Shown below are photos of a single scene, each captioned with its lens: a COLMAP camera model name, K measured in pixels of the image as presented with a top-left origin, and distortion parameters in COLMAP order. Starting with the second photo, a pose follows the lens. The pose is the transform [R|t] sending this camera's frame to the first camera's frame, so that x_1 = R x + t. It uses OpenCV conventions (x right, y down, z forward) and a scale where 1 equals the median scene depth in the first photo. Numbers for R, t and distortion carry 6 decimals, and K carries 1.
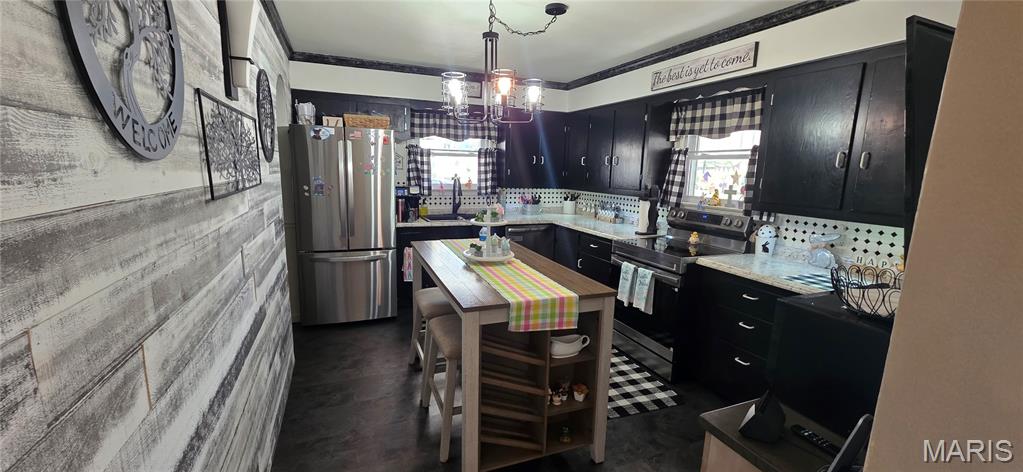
lens RADIAL K [[409.1, 0, 515.7], [0, 409.1, 238.7], [0, 0, 1]] dist [0.002545, -0.000492]
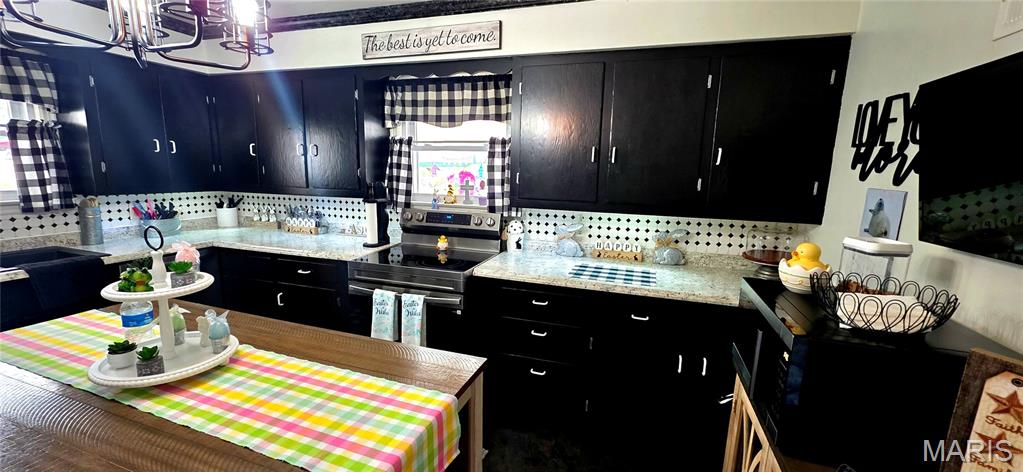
lens RADIAL K [[409.1, 0, 504.8], [0, 409.1, 237.3], [0, 0, 1]] dist [0.002545, -0.000492]
pose [[0.669455, -0.135792, 0.730336, -0.096129], [0.121705, 0.989915, 0.072496, -0.057260], [-0.732815, 0.040353, 0.679230, 0.309677]]
